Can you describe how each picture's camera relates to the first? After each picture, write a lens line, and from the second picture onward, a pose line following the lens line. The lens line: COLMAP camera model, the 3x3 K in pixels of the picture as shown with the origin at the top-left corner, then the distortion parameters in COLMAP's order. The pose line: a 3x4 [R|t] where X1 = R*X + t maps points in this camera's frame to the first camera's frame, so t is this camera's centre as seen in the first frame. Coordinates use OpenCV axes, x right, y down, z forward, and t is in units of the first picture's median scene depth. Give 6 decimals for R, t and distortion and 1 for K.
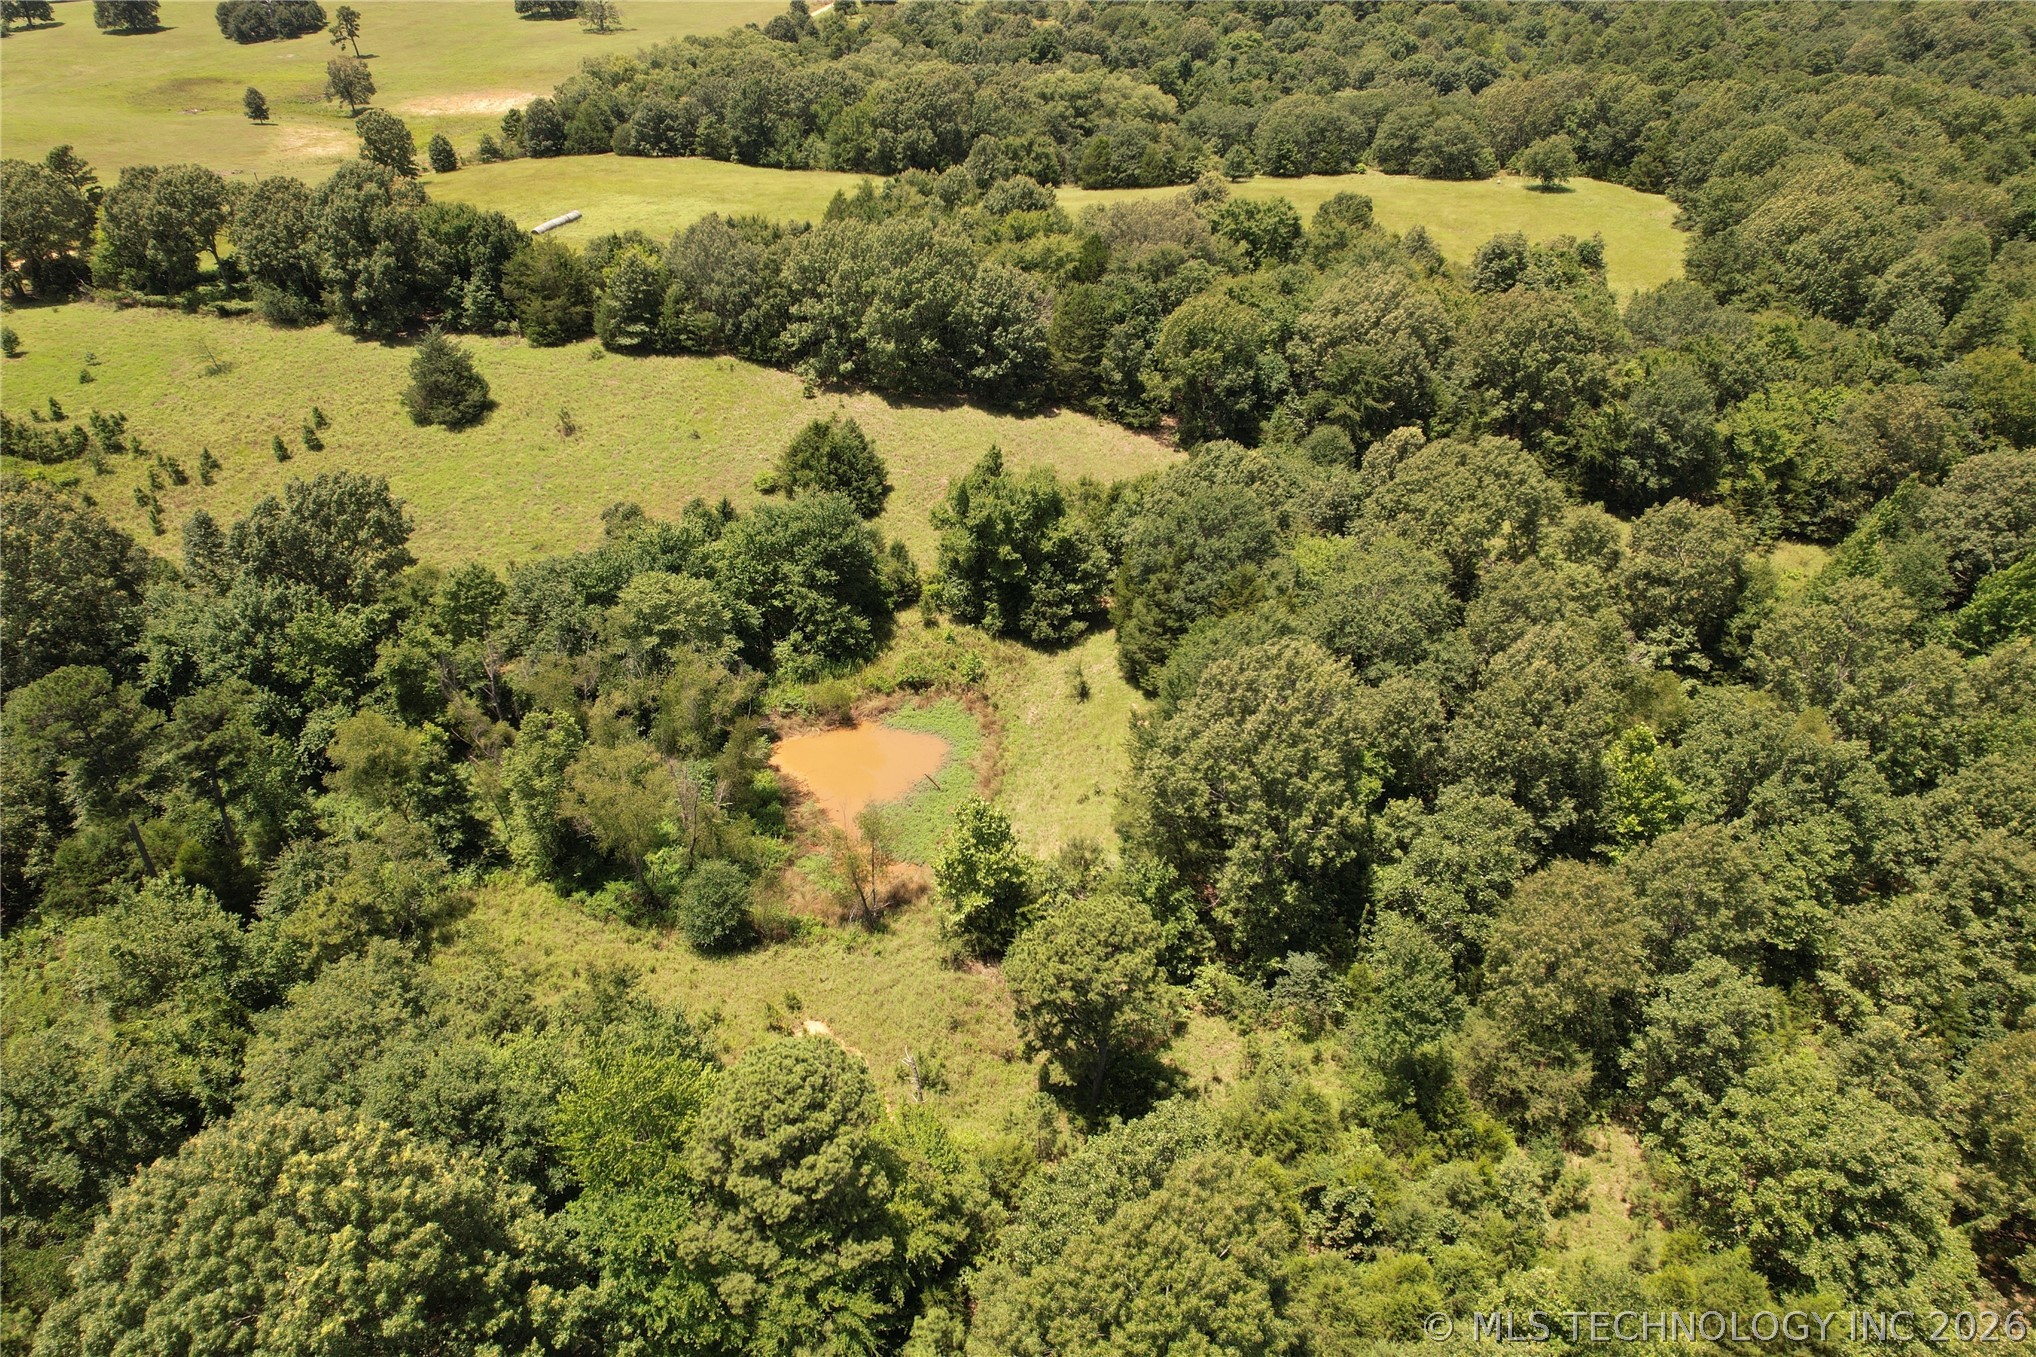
lens RADIAL K [[1300.7, 0, 1025.4], [0, 1300.7, 686.0], [0, 0, 1]] dist [-0.074808, 0.066718]
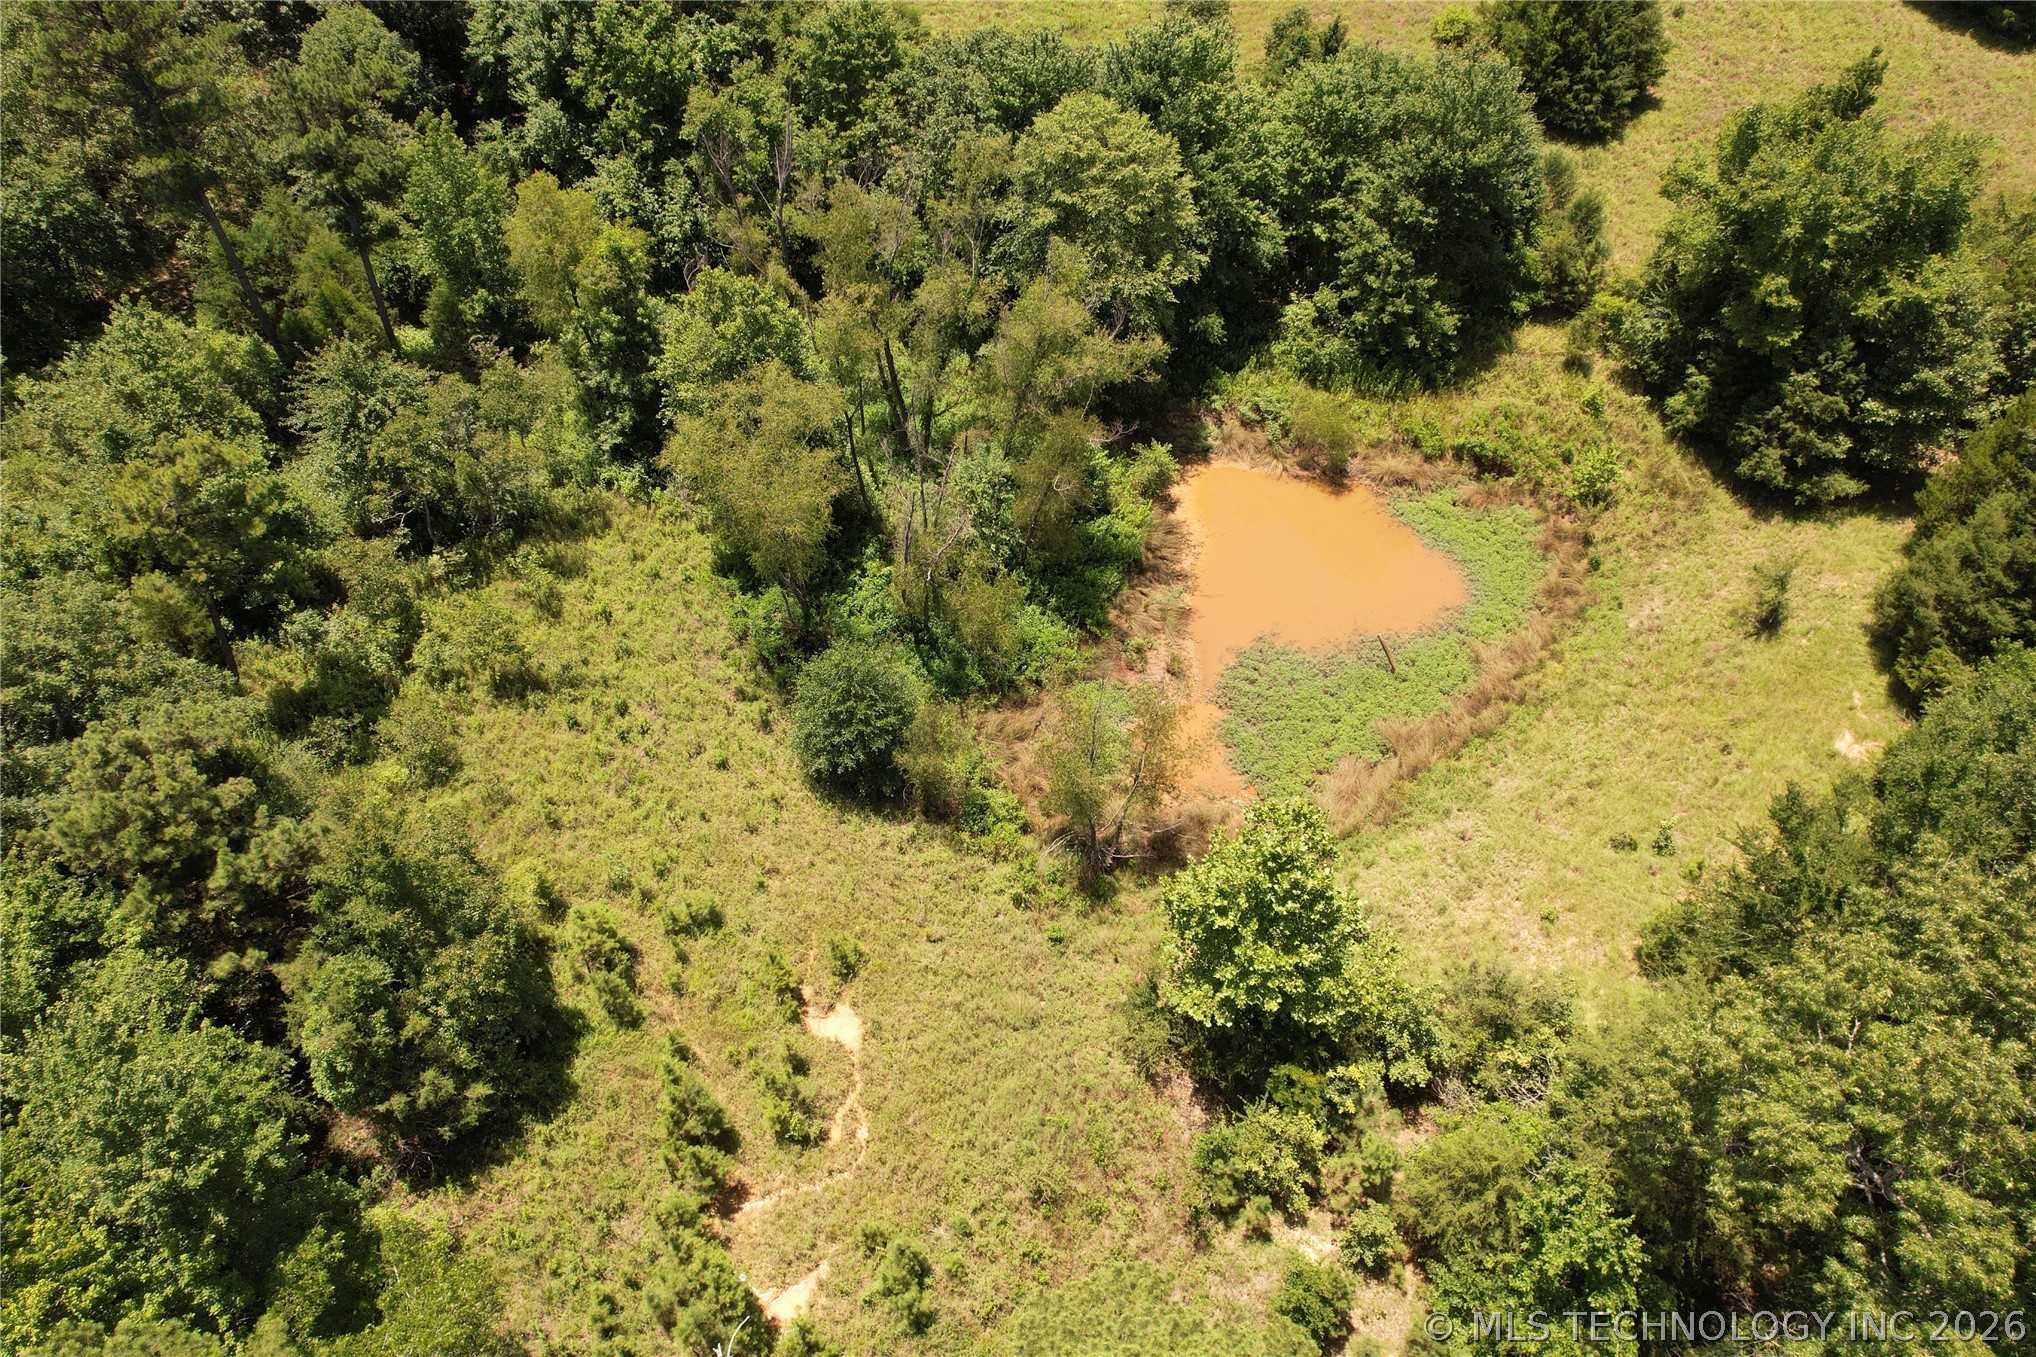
lens RADIAL K [[1299.8, 0, 1024.2], [0, 1299.8, 693.0], [0, 0, 1]] dist [-0.073057, 0.061011]
pose [[0.780317, 0.477862, -0.403428, 0.026196], [-0.335247, 0.864195, 0.375202, -0.047146], [0.527935, -0.157528, 0.834547, 0.357355]]
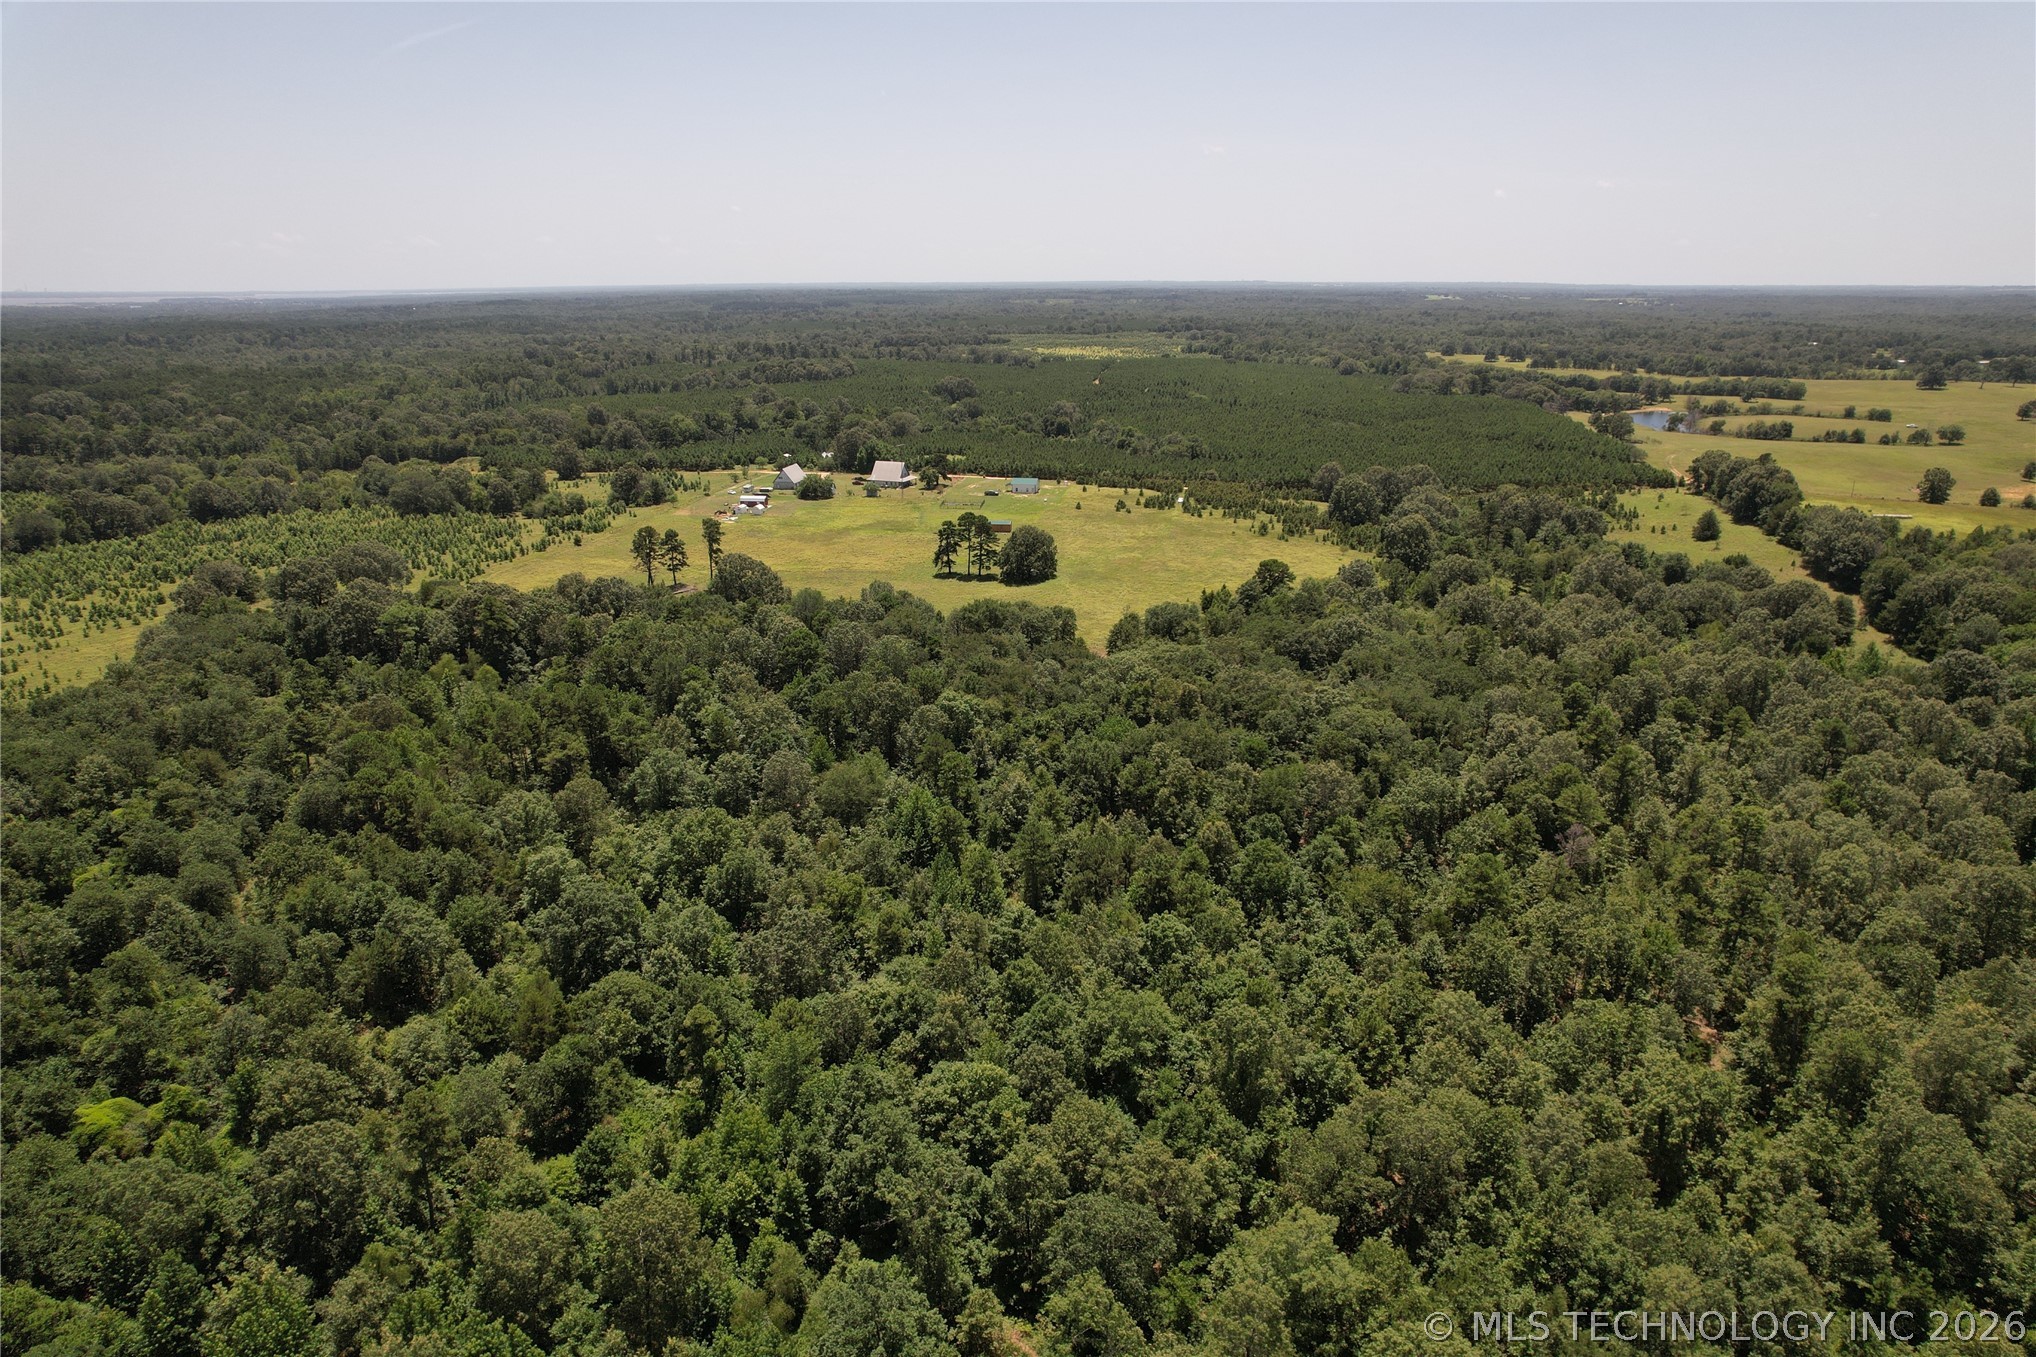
lens RADIAL K [[1306.0, 0, 1026.8], [0, 1306.0, 673.5], [0, 0, 1]] dist [-0.070779, 0.058460]
pose [[0.040356, 0.296796, -0.954088, 2.519456], [-0.537105, 0.811621, 0.229760, 0.203847], [0.842550, 0.503173, 0.192165, -0.741549]]
